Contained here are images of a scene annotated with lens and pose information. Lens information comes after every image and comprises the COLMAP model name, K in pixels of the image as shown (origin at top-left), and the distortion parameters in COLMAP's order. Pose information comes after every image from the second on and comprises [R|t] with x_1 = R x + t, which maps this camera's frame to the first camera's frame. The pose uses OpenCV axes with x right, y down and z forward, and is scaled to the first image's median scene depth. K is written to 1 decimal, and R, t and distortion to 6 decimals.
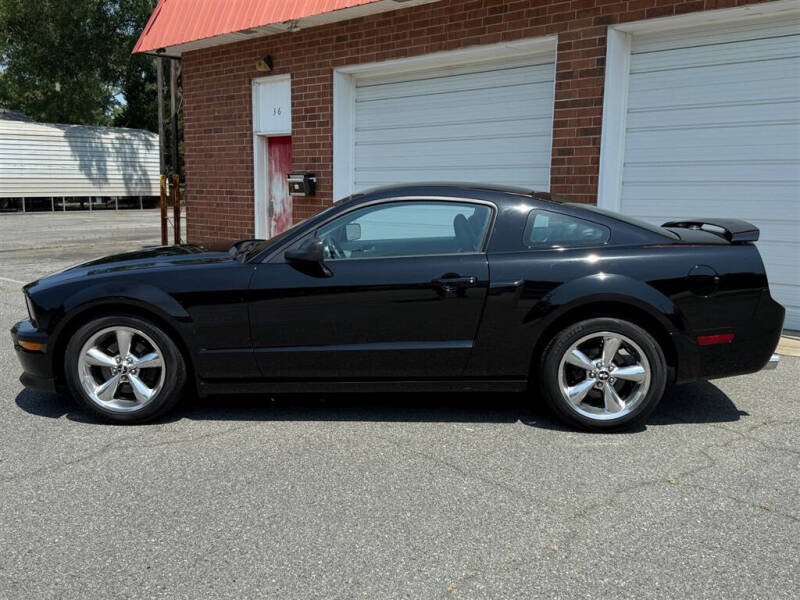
lens RADIAL K [[780.2, 0, 400.0], [0, 780.2, 300.0], [0, 0, 1]] dist [0.184230, -0.416915]
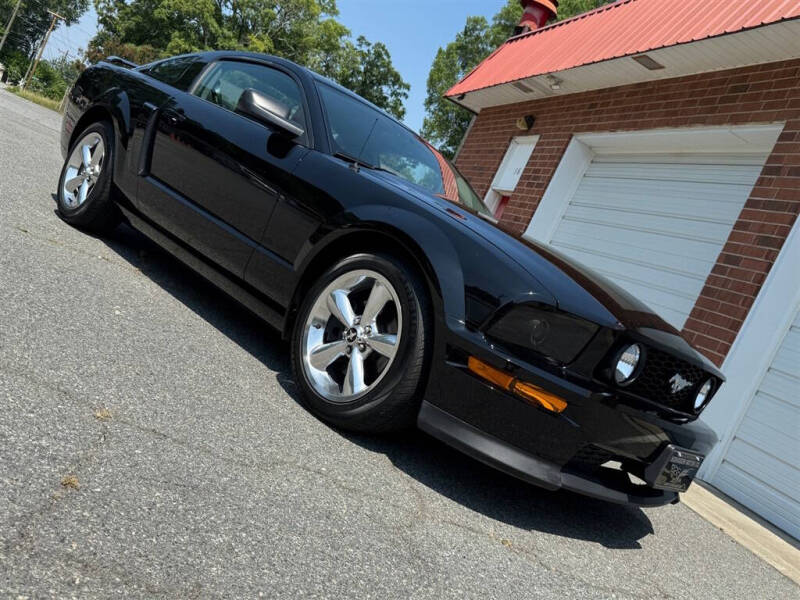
lens RADIAL K [[735.9, 0, 391.2], [0, 735.9, 297.8], [0, 0, 1]] dist [0.158922, -0.343904]
pose [[0.791427, 0.388616, -0.471827, 0.207407], [-0.470155, 0.880291, -0.063578, 0.028504], [0.390638, 0.272149, 0.879396, 0.176782]]
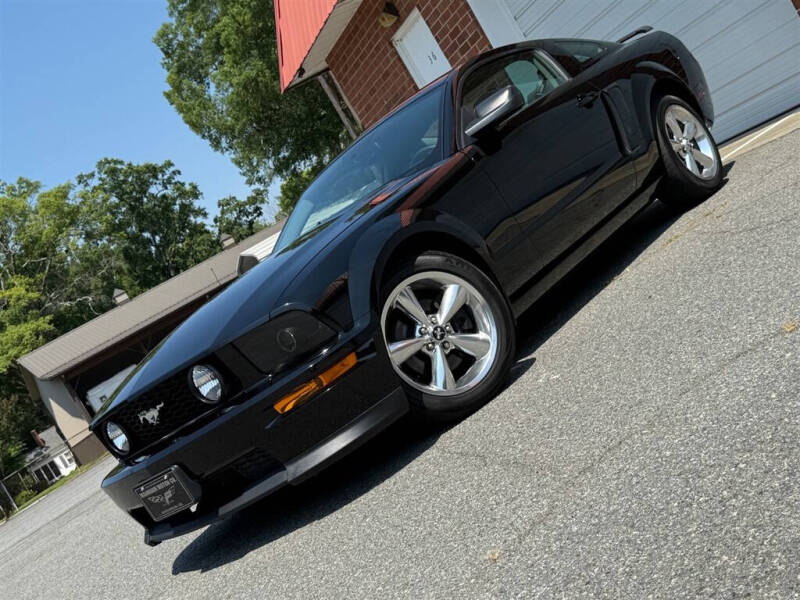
lens RADIAL K [[986.0, 0, 400.0], [0, 986.0, 300.0], [0, 0, 1]] dist [0.113286, -0.027824]
pose [[0.773751, -0.461623, -0.433837, 0.129087], [0.471078, 0.877158, -0.093166, 0.044061], [0.423551, -0.132283, 0.896162, 0.082768]]
